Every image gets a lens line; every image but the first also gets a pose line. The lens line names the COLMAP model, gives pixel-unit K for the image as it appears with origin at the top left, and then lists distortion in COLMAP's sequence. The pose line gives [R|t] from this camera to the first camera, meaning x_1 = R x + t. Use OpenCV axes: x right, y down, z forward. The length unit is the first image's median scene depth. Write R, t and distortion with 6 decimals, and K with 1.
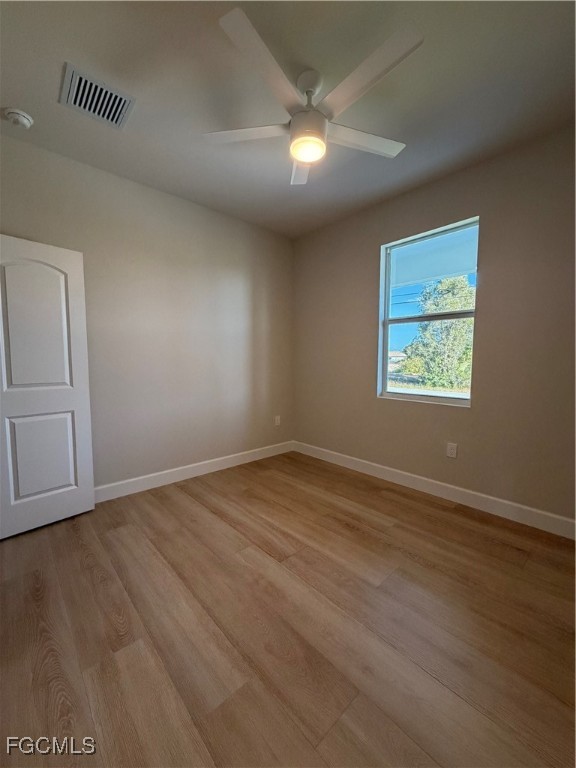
lens RADIAL K [[306.4, 0, 288.0], [0, 306.4, 384.0], [0, 0, 1]] dist [-0.000270, 0.000097]
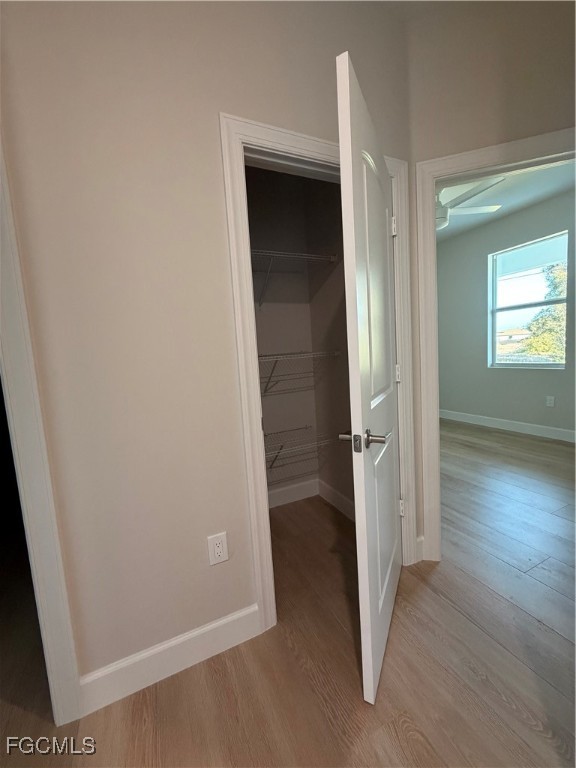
lens RADIAL K [[306.4, 0, 288.0], [0, 306.4, 384.0], [0, 0, 1]] dist [-0.000270, 0.000097]
pose [[0.951615, -0.031708, -0.305651, -0.188317], [0.041051, 0.998864, 0.024188, 0.065464], [0.304537, -0.035565, 0.951836, -0.767211]]
